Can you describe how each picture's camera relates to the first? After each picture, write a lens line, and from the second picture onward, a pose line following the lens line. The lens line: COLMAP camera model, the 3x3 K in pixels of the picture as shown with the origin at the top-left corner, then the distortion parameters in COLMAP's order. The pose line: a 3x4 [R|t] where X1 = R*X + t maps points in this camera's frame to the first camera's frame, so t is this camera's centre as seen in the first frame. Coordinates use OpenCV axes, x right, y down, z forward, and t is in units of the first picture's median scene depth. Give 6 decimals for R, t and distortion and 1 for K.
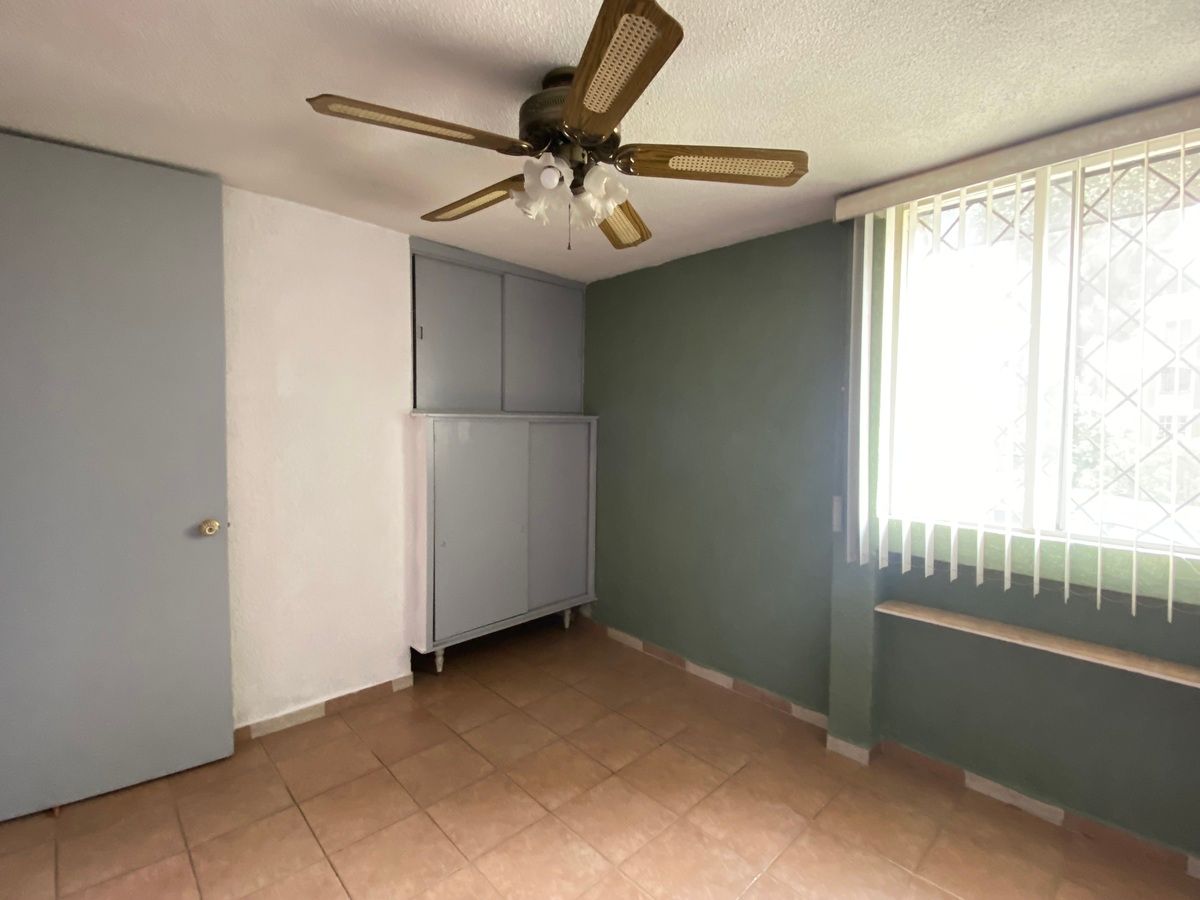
lens RADIAL K [[541.1, 0, 595.9], [0, 541.1, 444.8], [0, 0, 1]] dist [0.000779, -0.000427]
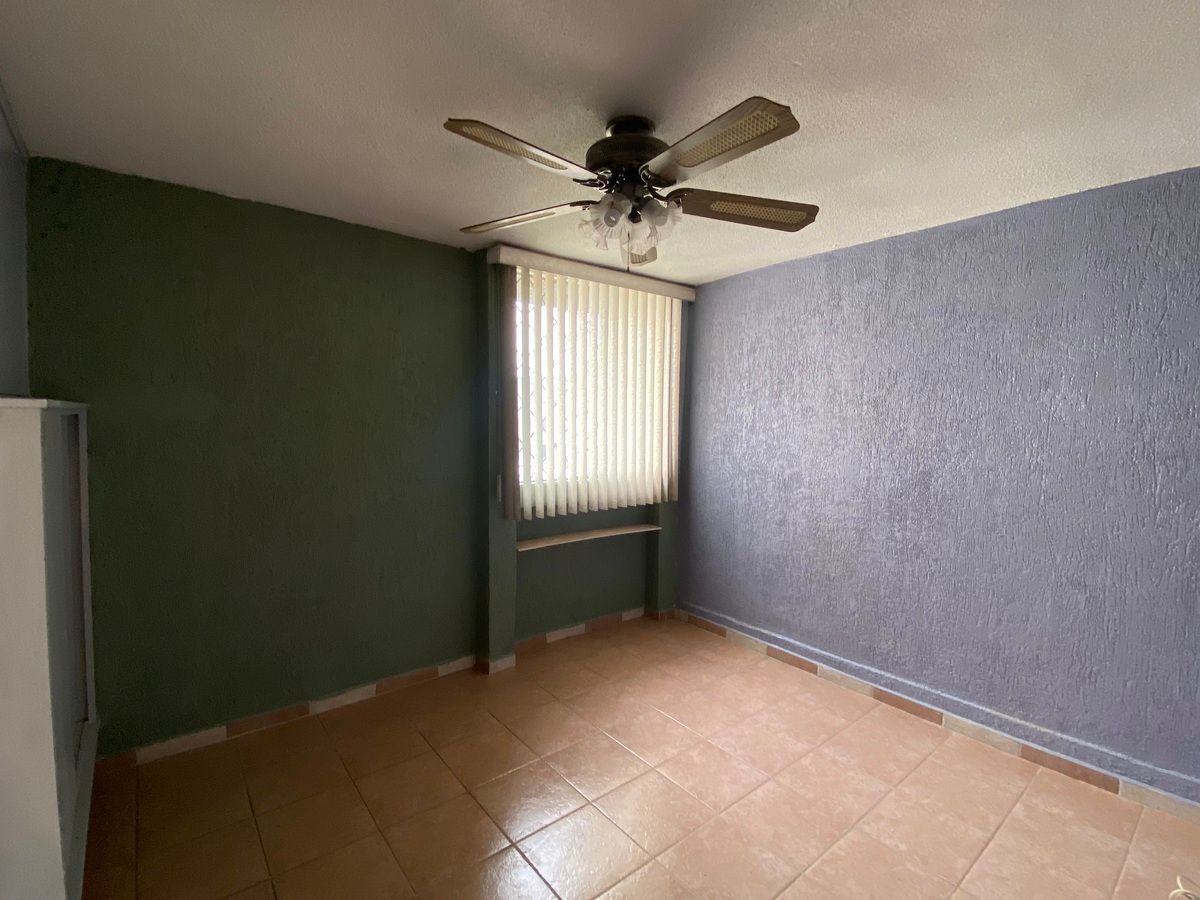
lens RADIAL K [[541.1, 0, 595.9], [0, 541.1, 444.8], [0, 0, 1]] dist [0.000779, -0.000427]
pose [[0.080938, -0.063158, 0.994716, -0.711102], [0.022243, 0.997856, 0.061547, -0.047334], [-0.996471, 0.017144, 0.082169, 0.575130]]
